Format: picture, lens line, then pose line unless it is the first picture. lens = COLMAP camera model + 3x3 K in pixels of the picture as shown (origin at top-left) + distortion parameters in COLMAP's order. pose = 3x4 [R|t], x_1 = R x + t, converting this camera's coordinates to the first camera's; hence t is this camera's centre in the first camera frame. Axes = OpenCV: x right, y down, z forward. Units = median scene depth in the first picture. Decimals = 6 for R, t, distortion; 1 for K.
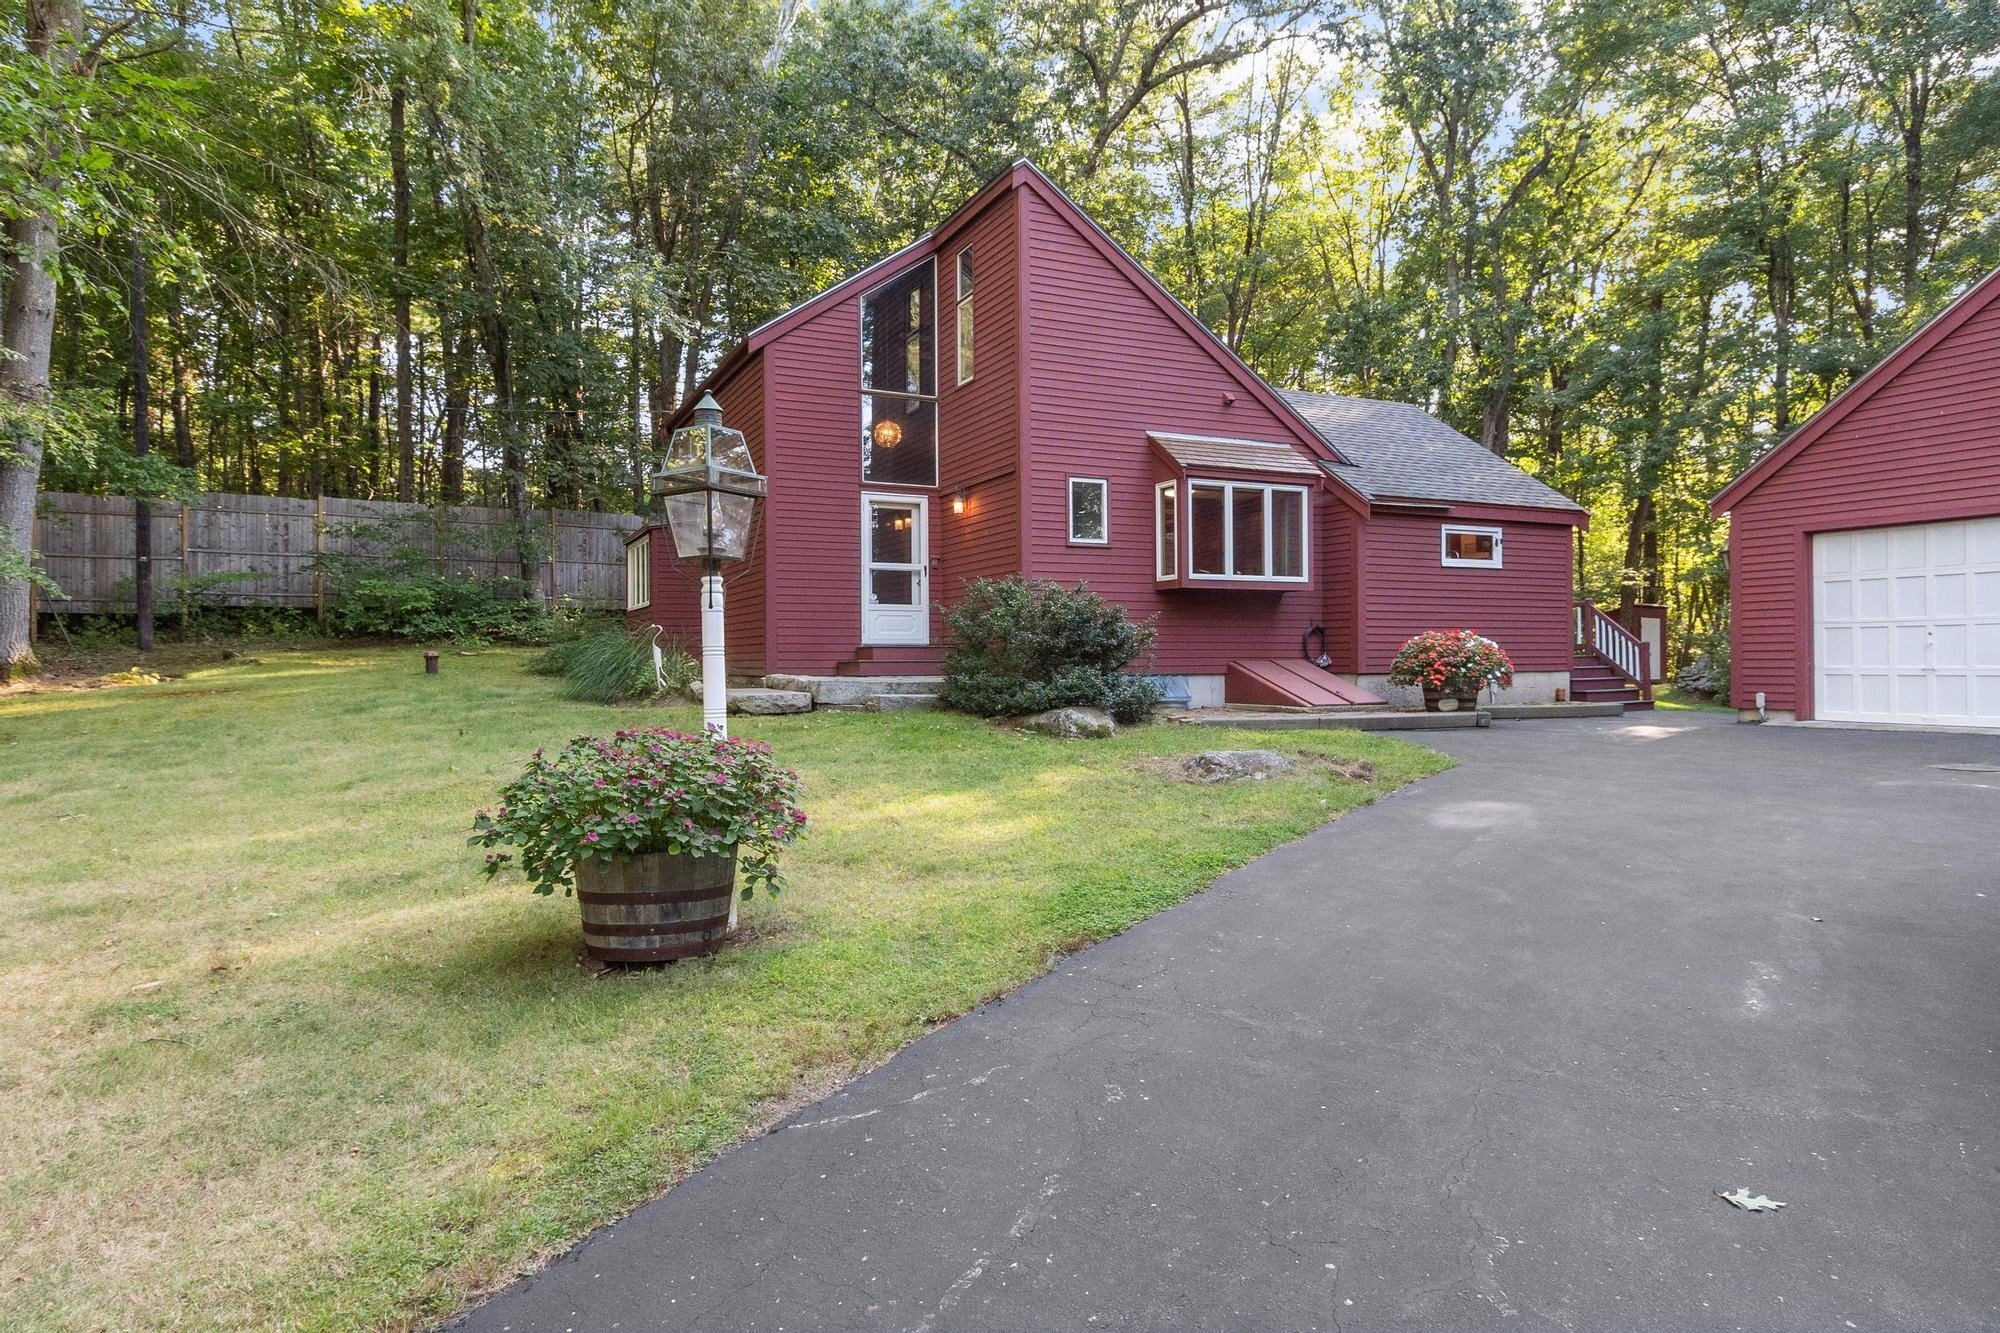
lens RADIAL K [[1145.8, 0, 1004.7], [0, 1145.8, 667.5], [0, 0, 1]] dist [0.006653, 0.000553]
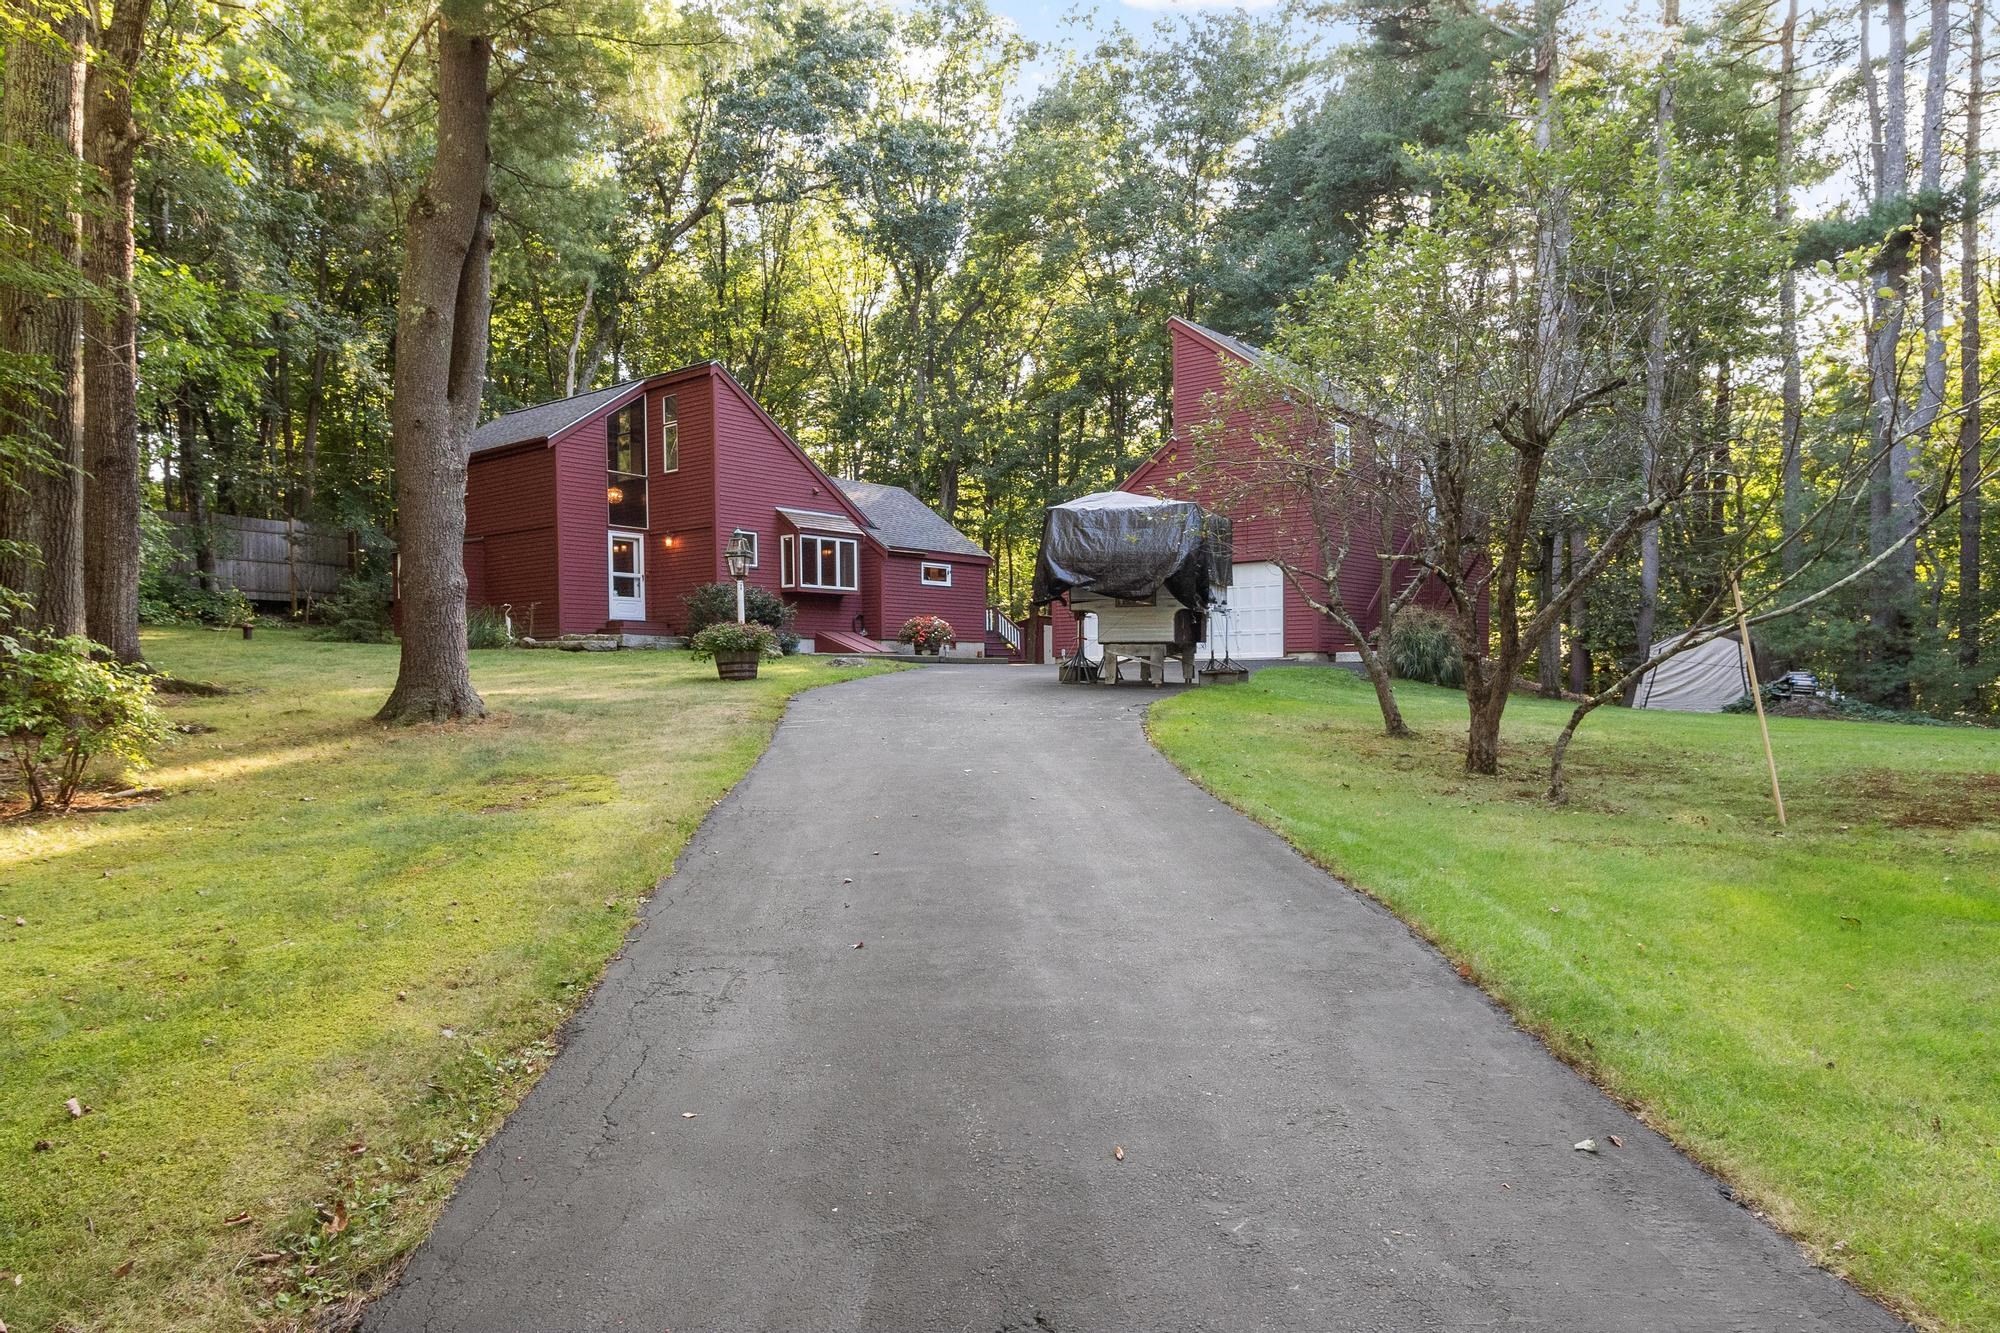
lens RADIAL K [[1271.1, 0, 969.6], [0, 1271.1, 719.7], [0, 0, 1]] dist [0.002448, 0.000408]
pose [[0.914988, -0.012606, 0.403285, -0.414690], [0.004027, 0.999747, 0.022114, 0.093347], [-0.403461, -0.018610, 0.914807, -1.001685]]
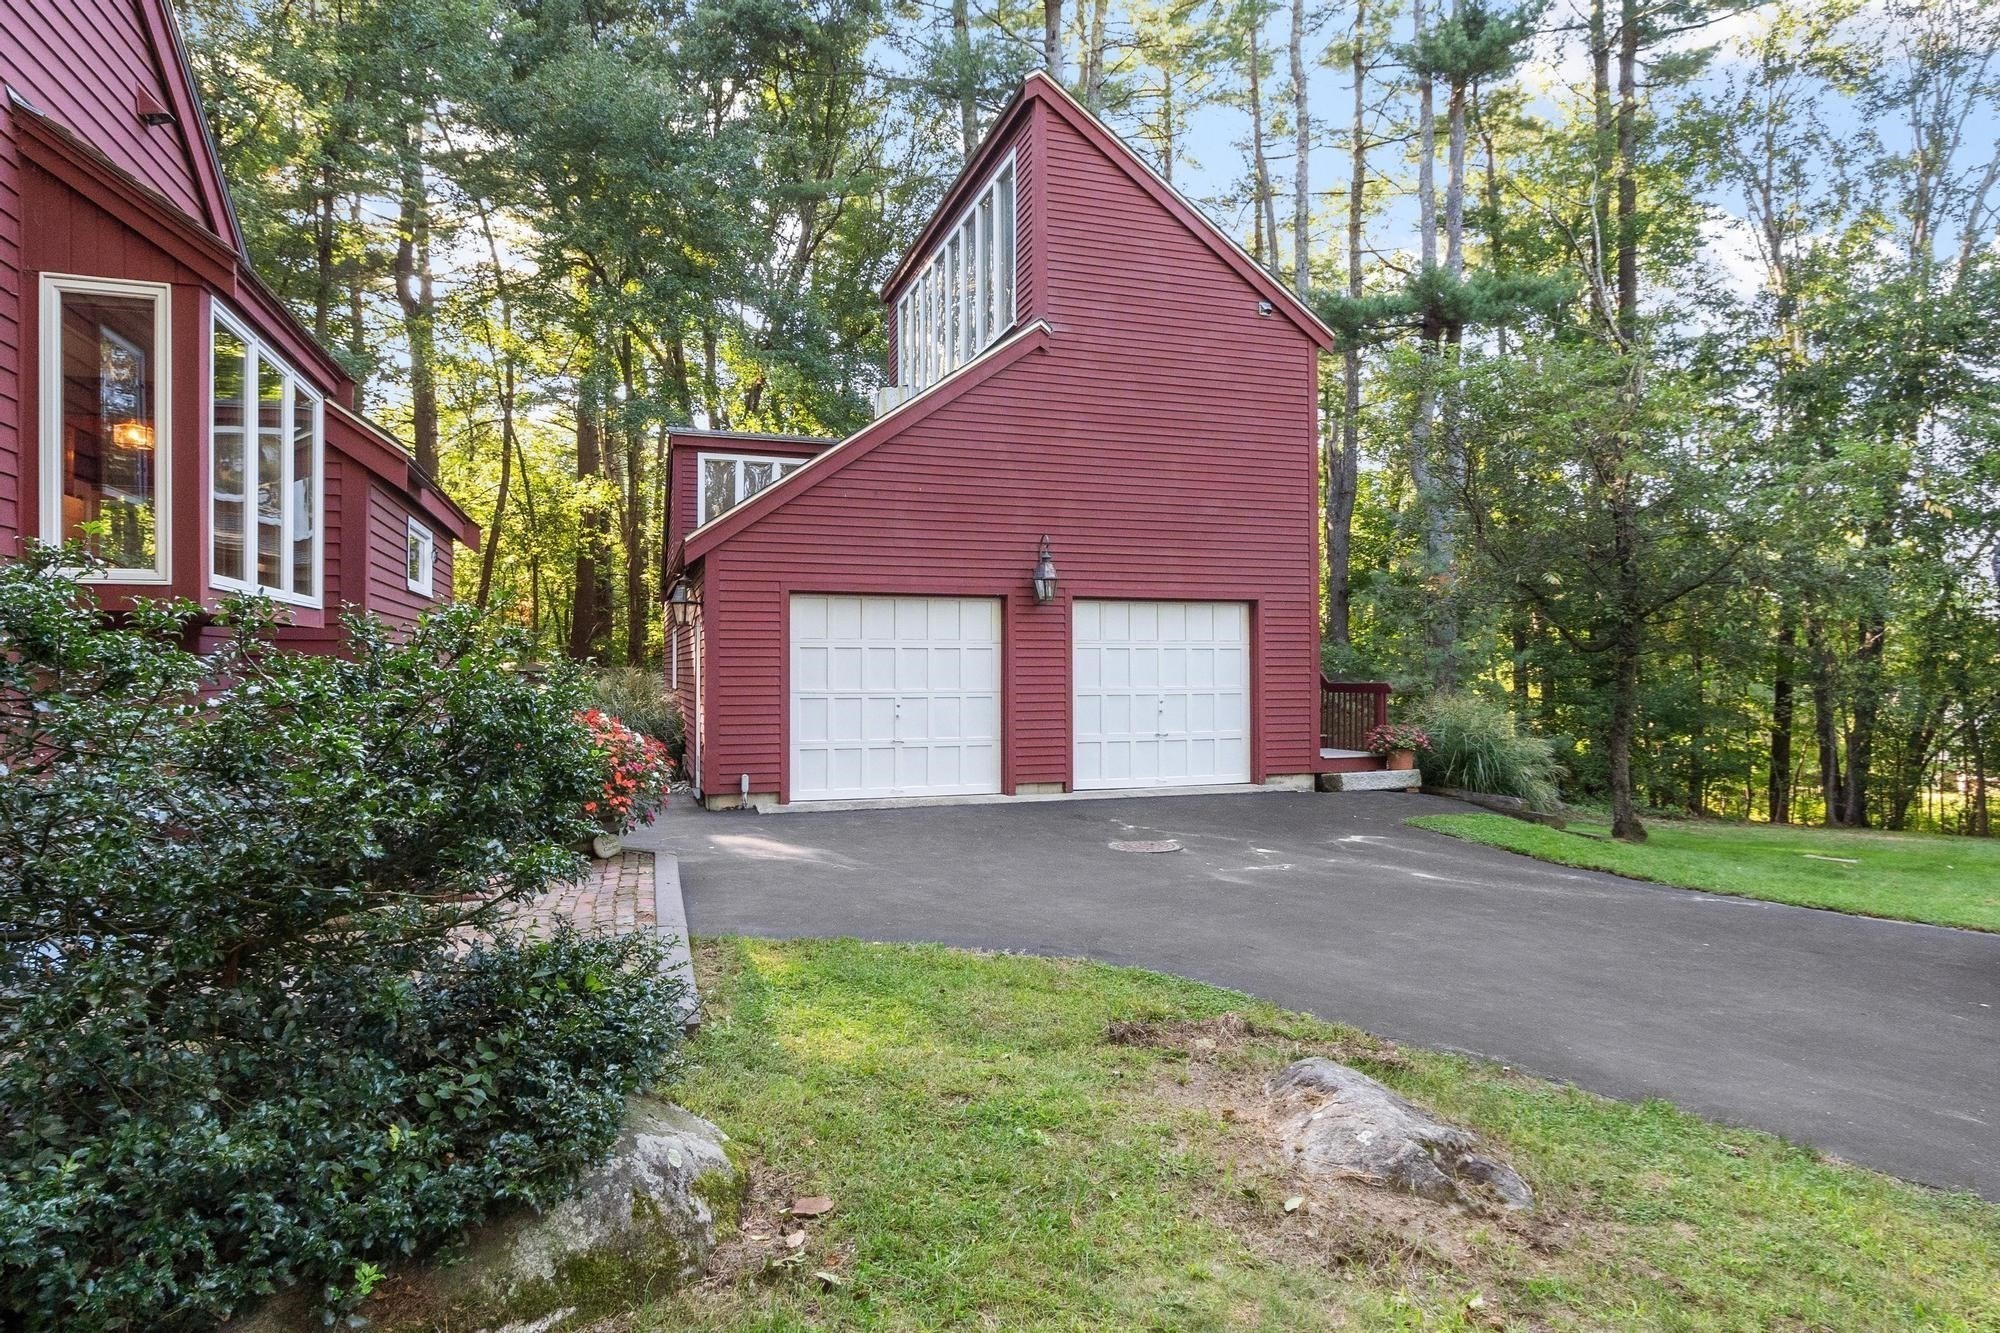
lens RADIAL K [[1145.8, 0, 999.2], [0, 1145.8, 671.4], [0, 0, 1]] dist [0.006653, 0.000553]
pose [[0.166379, 0.005243, 0.986048, -0.127948], [0.005729, 0.999964, -0.006284, -0.044668], [-0.986045, 0.006695, 0.166343, 0.647805]]
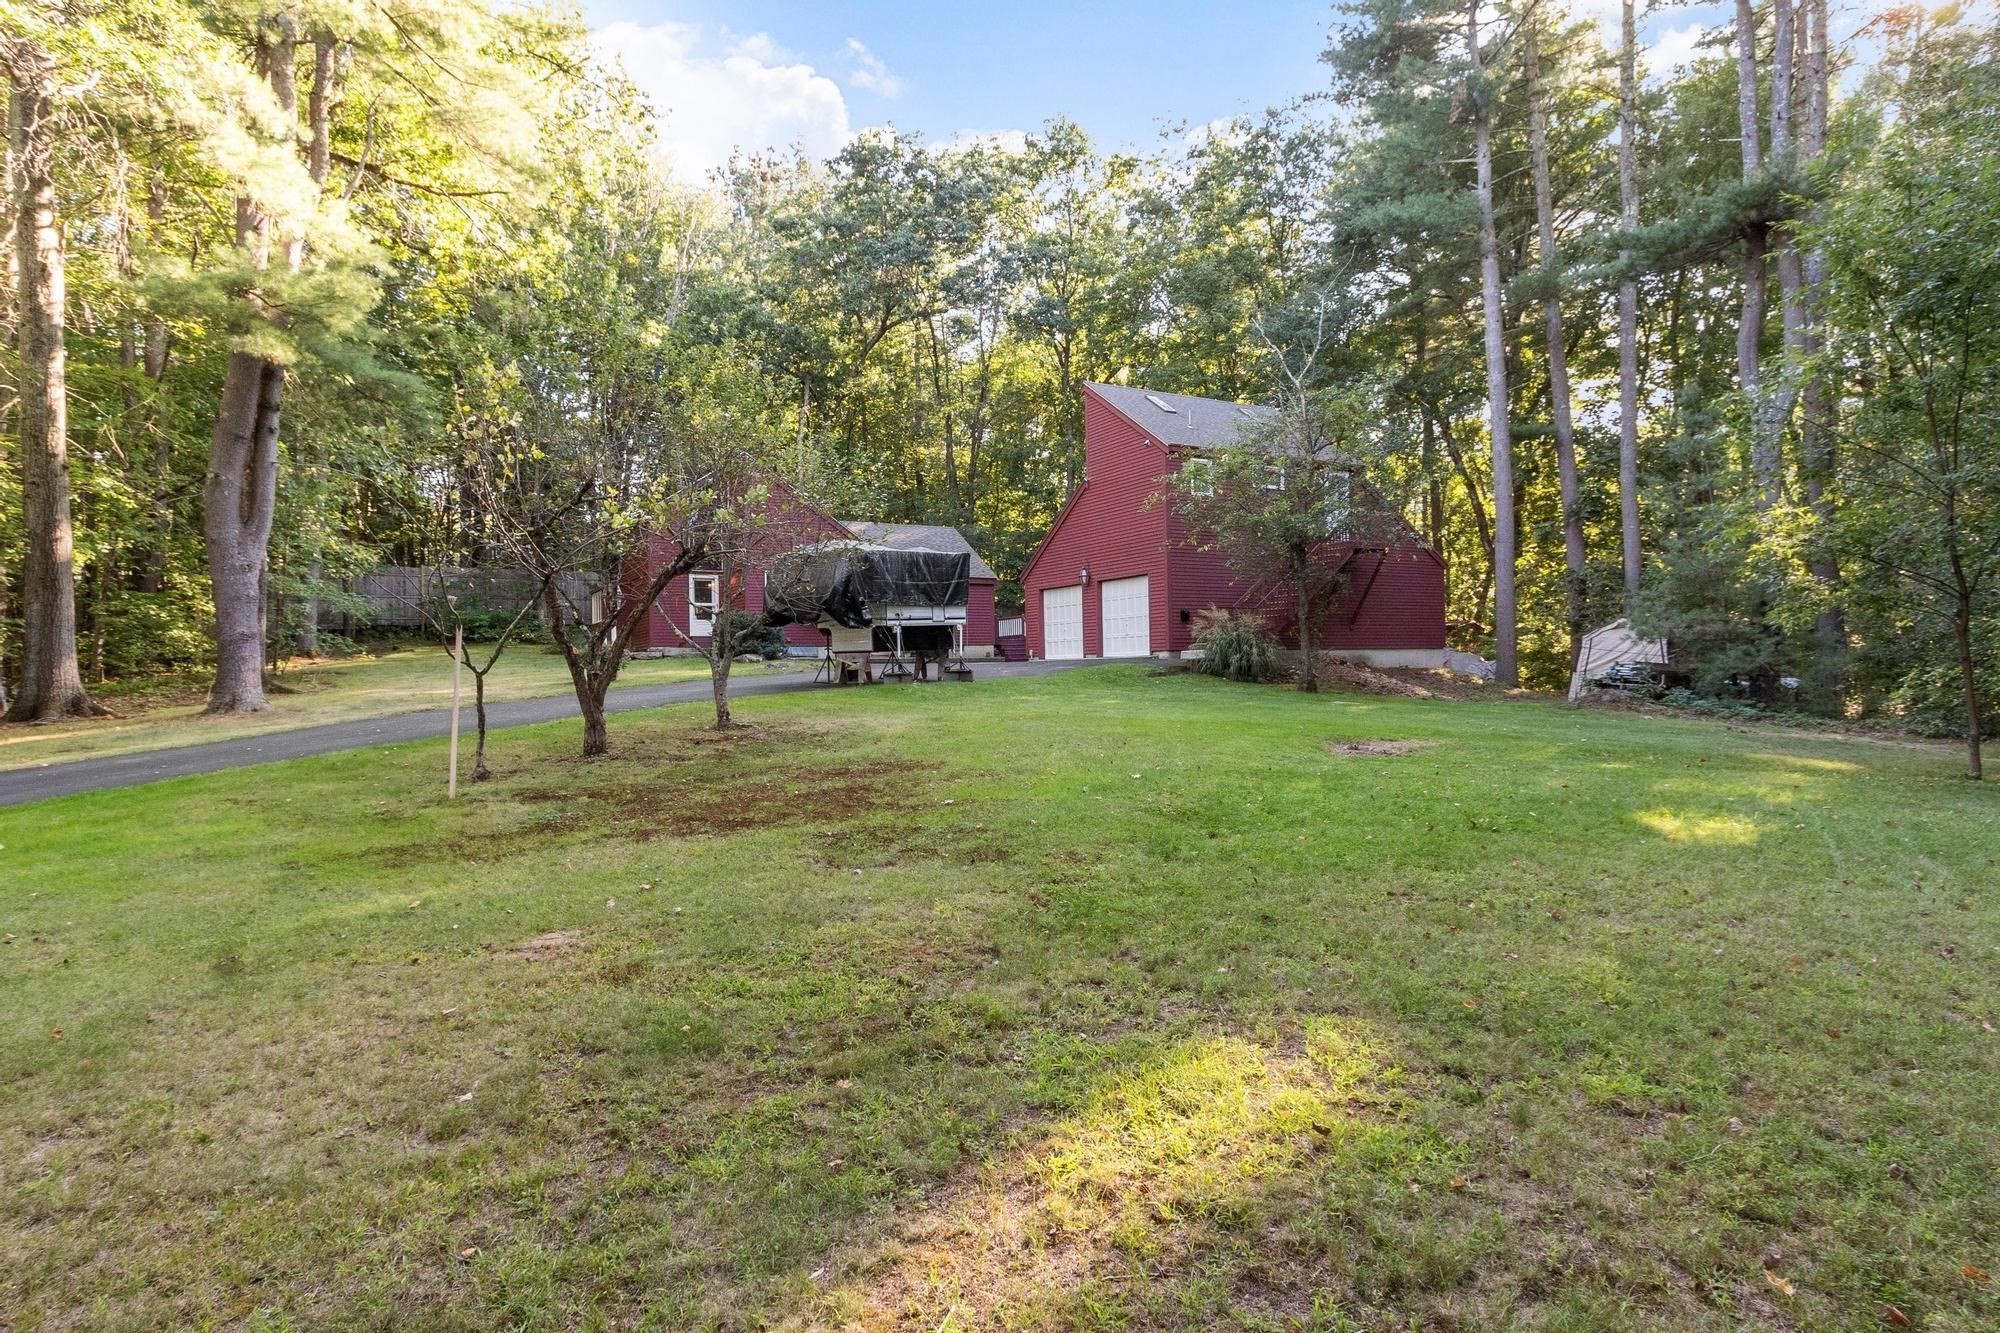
lens RADIAL K [[1040.9, 0, 995.7], [0, 1040.9, 669.9], [0, 0, 1]] dist [-0.000521, 0.000292]
pose [[0.998239, -0.011461, 0.058201, 0.412796], [0.011990, 0.999890, -0.008734, 0.082574], [-0.058095, 0.009417, 0.998267, -1.313990]]
